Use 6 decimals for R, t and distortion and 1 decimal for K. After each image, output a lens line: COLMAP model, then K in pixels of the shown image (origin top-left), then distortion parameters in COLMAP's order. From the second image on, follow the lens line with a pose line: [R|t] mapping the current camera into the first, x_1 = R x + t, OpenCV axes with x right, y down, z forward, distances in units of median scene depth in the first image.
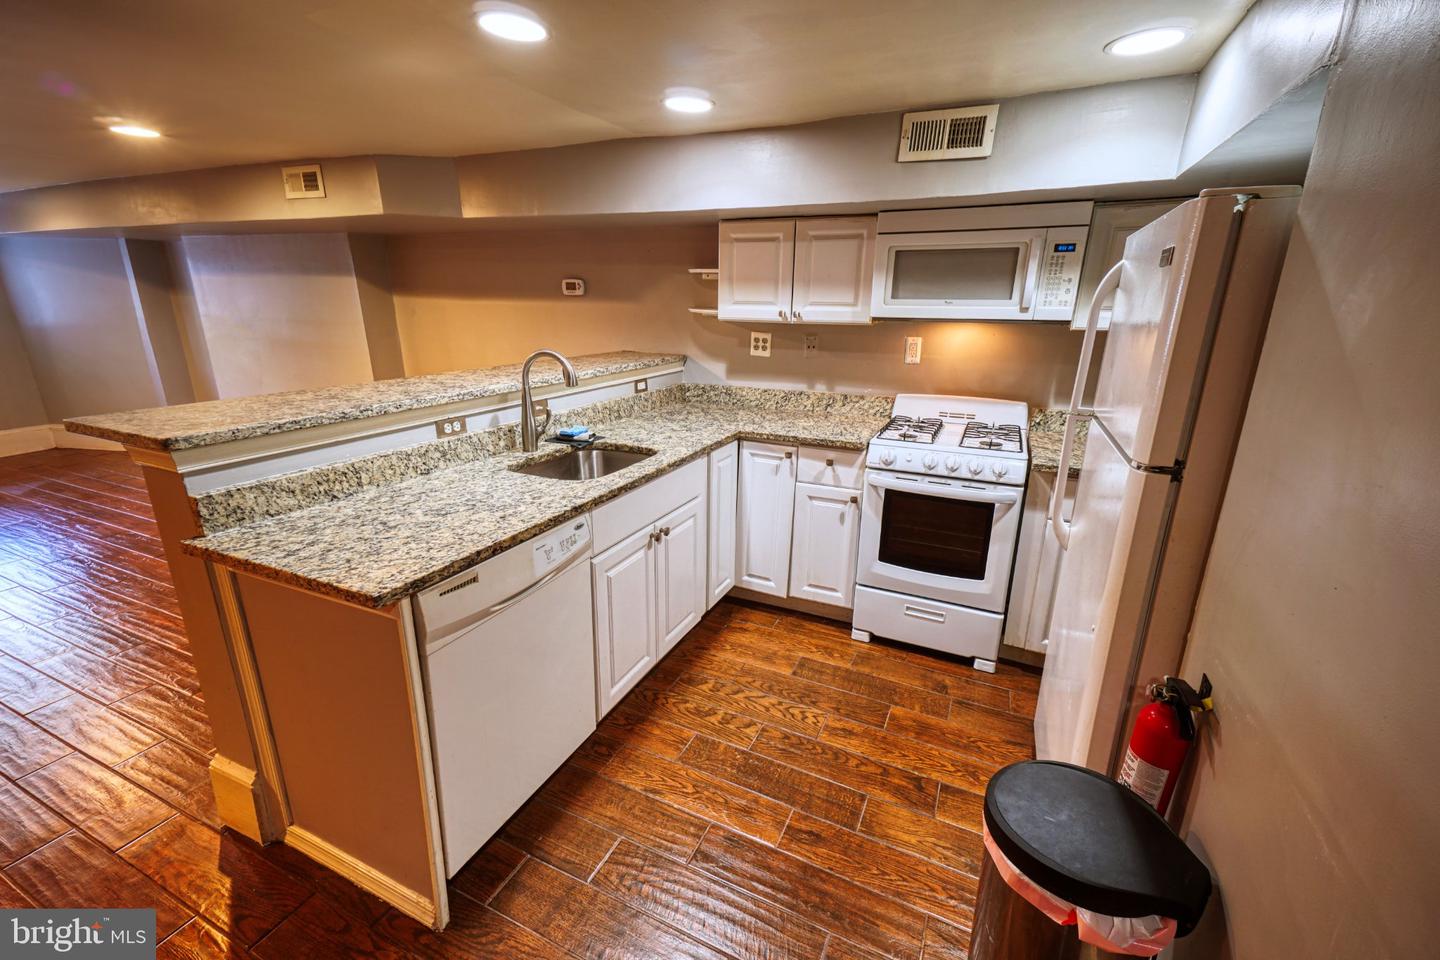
lens RADIAL K [[607.7, 0, 718.7], [0, 607.7, 477.9], [0, 0, 1]] dist [0.040784, -0.009527]
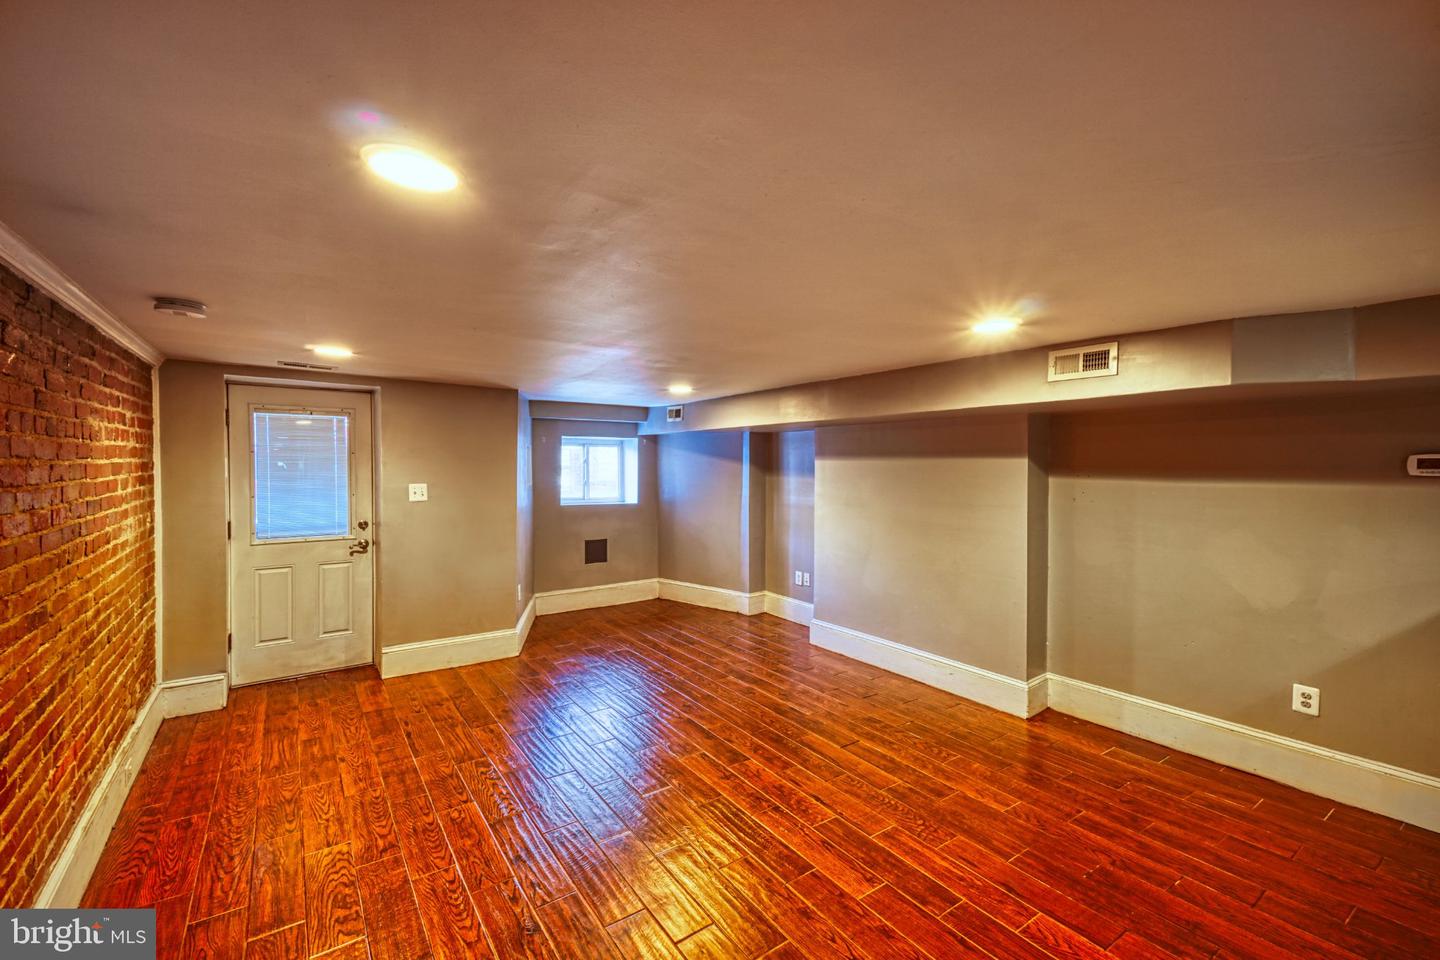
lens RADIAL K [[607.7, 0, 720.1], [0, 607.7, 475.8], [0, 0, 1]] dist [0.040784, -0.009527]
pose [[0.863806, 0.000579, -0.503825, -0.900280], [-0.137645, 0.962228, -0.234886, -0.037063], [0.484658, 0.272245, 0.831258, 0.041989]]
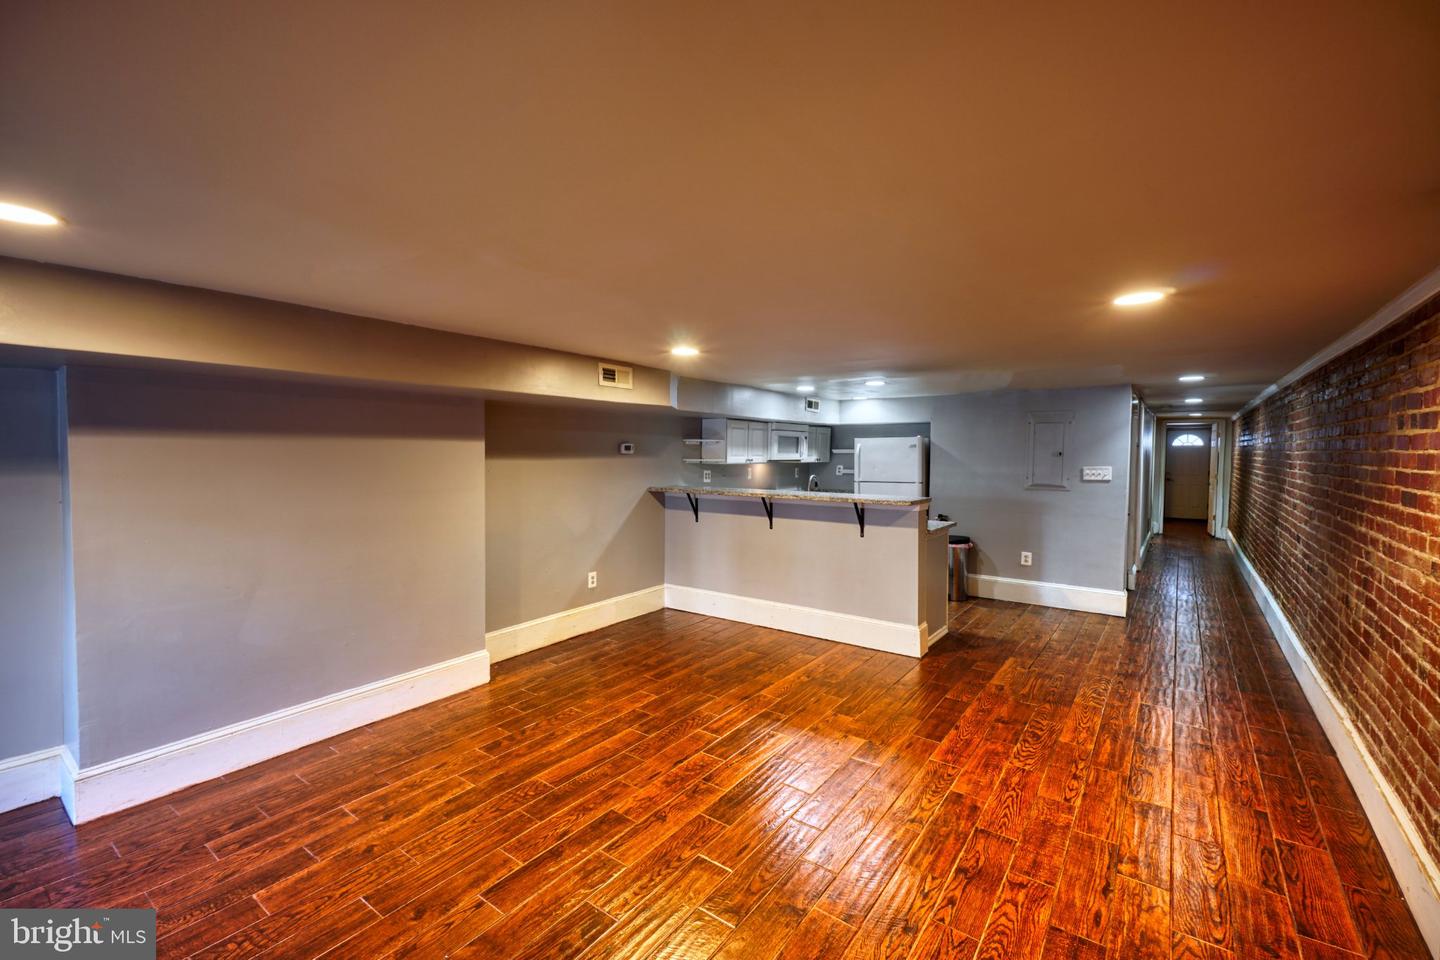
lens RADIAL K [[607.7, 0, 718.5], [0, 607.7, 472.8], [0, 0, 1]] dist [0.040784, -0.009527]
pose [[0.204293, -0.047525, 0.977755, -2.538994], [0.278914, 0.960246, -0.011603, -0.278389], [-0.938334, 0.275080, 0.209427, 0.789482]]
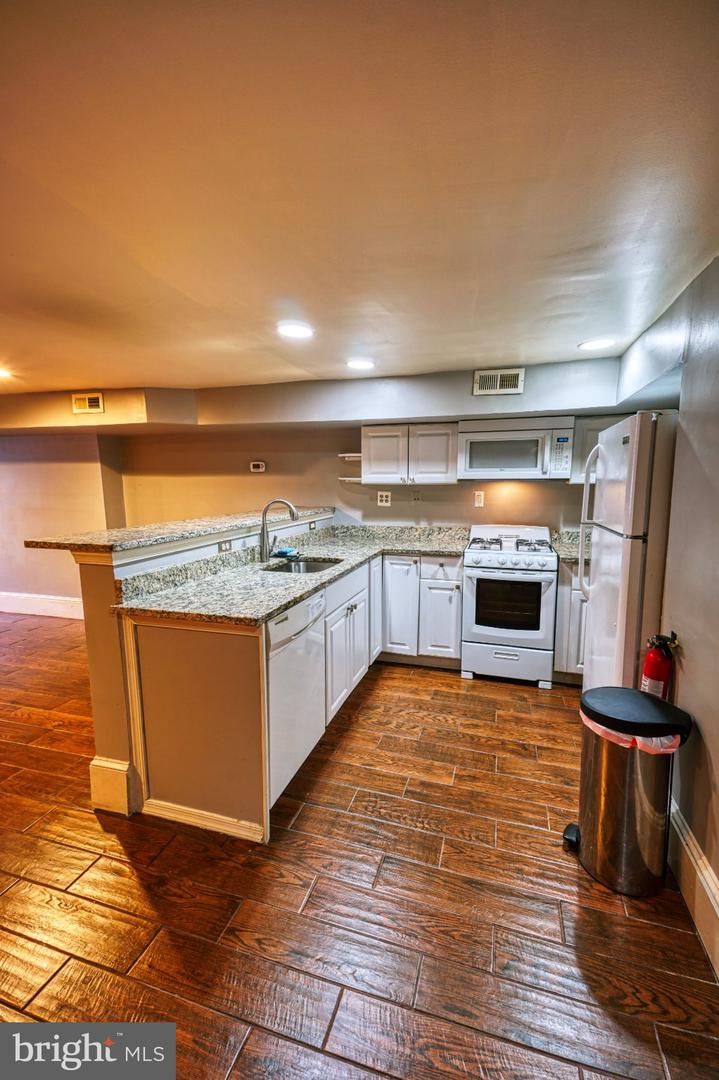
lens RADIAL K [[455.8, 0, 362.3], [0, 455.8, 541.1], [0, 0, 1]] dist [0.040784, -0.009527]
pose [[0.990730, -0.034314, 0.131437, -0.210379], [0.054006, 0.987312, -0.149325, 0.093123], [-0.124646, 0.155039, 0.980013, -0.209513]]
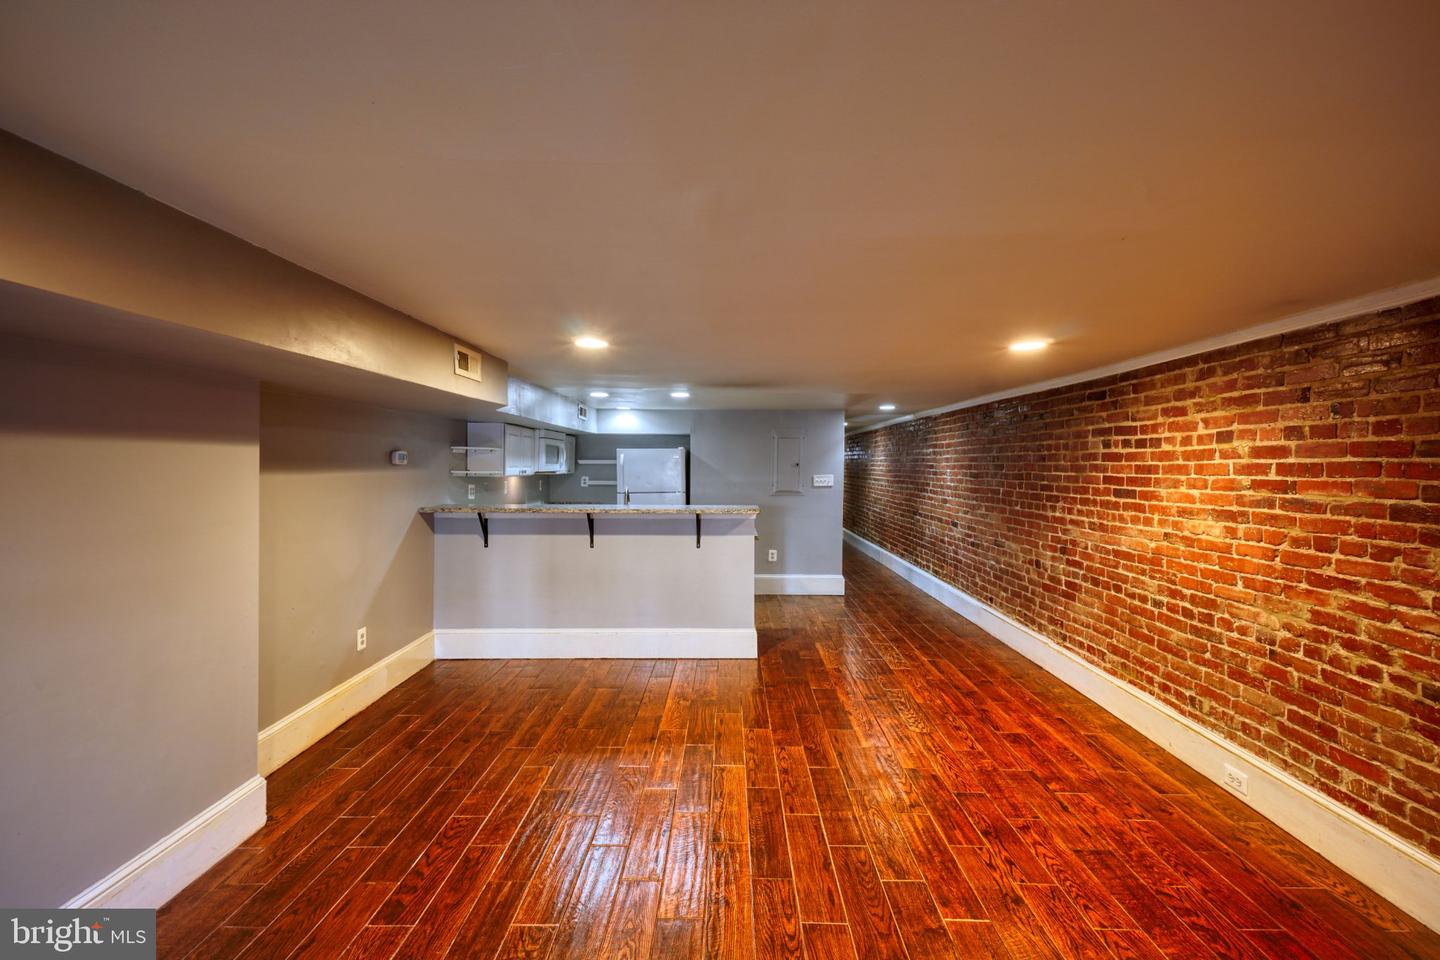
lens RADIAL K [[607.7, 0, 716.8], [0, 607.7, 481.2], [0, 0, 1]] dist [0.040784, -0.009527]
pose [[-0.400476, -0.041516, 0.915366, -2.328711], [0.252639, 0.955250, 0.153856, -0.464927], [-0.880791, 0.292873, -0.372066, 1.439809]]
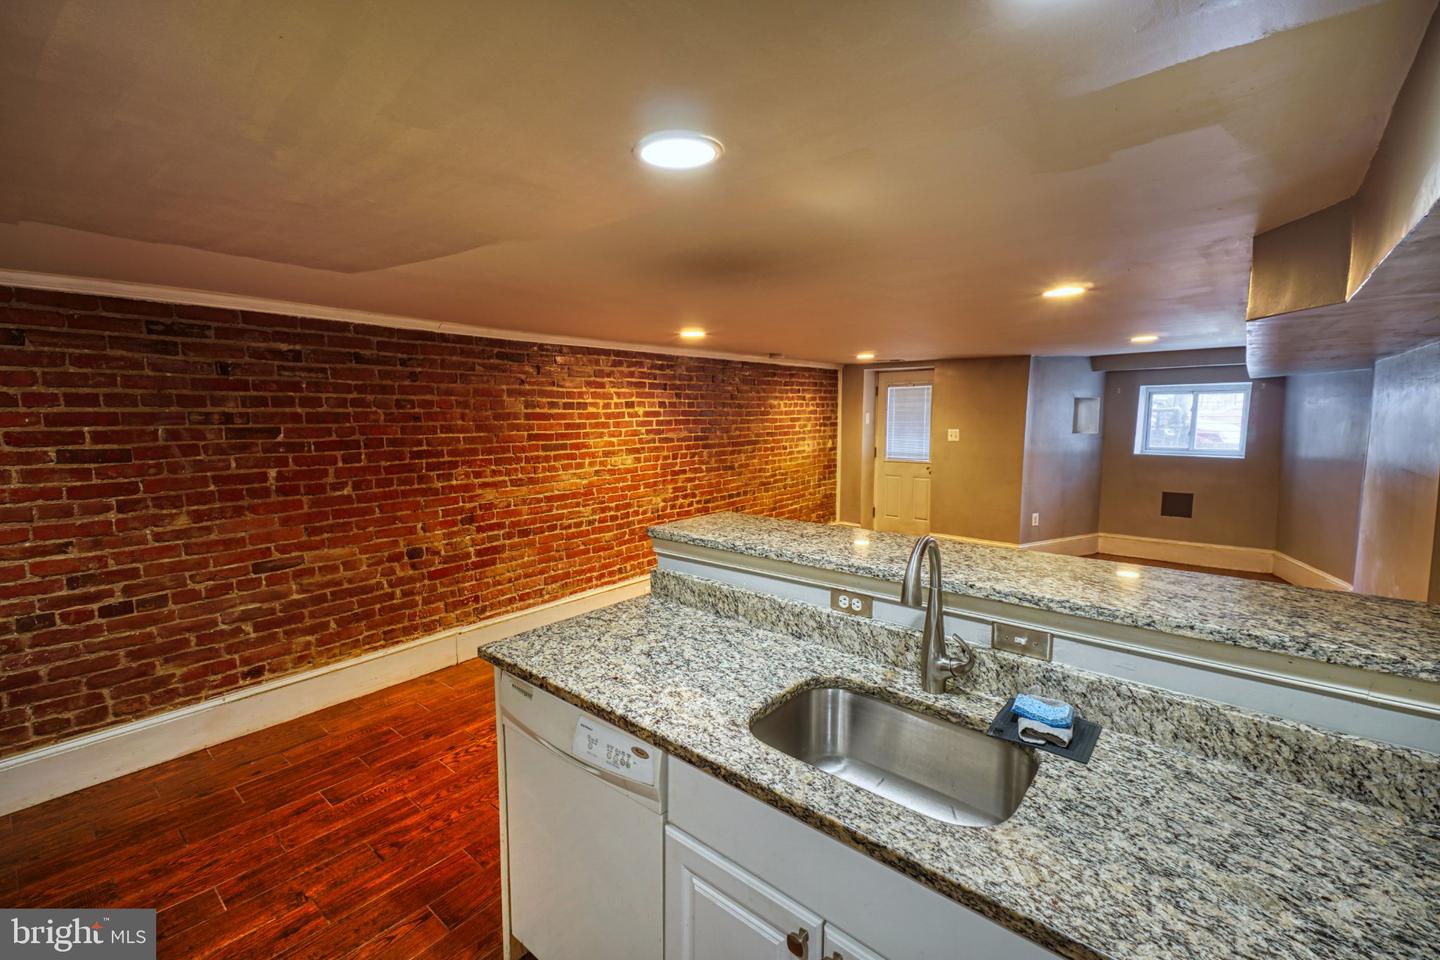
lens RADIAL K [[607.7, 0, 721.0], [0, 607.7, 474.6], [0, 0, 1]] dist [0.040784, -0.009527]
pose [[-0.258110, 0.087400, -0.962154, 0.323763], [-0.273191, 0.948651, 0.159460, -0.289241], [0.926686, 0.304010, -0.220980, 0.866686]]
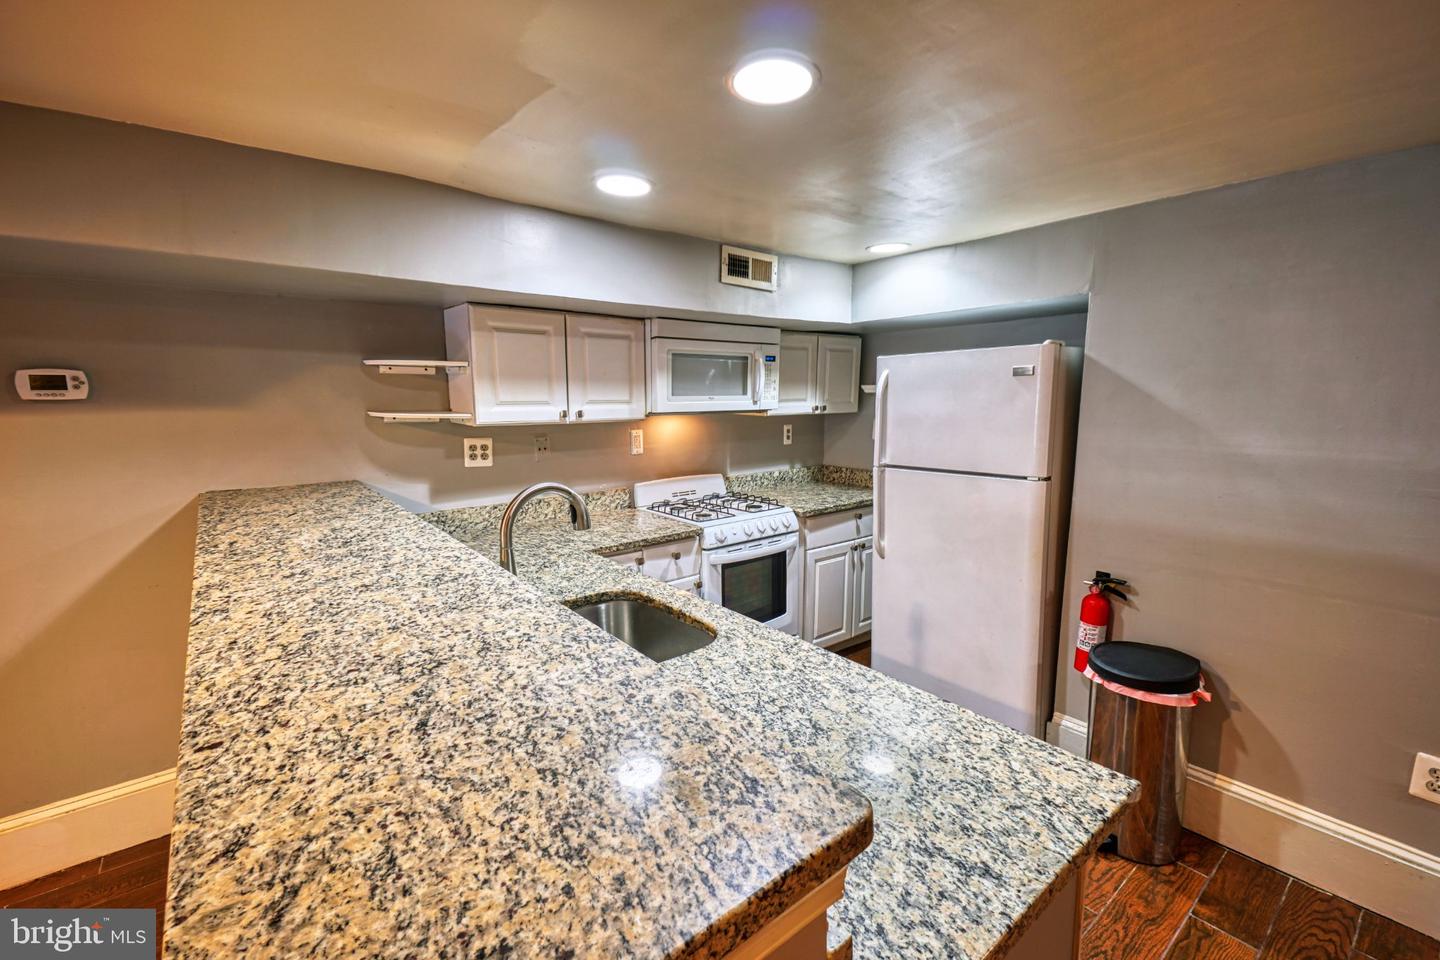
lens RADIAL K [[607.7, 0, 721.2], [0, 607.7, 480.6], [0, 0, 1]] dist [0.040784, -0.009527]
pose [[0.442353, -0.145539, 0.884953, -0.717511], [0.267173, 0.963327, 0.024879, -0.166312], [-0.856121, 0.225430, 0.465014, 0.504755]]
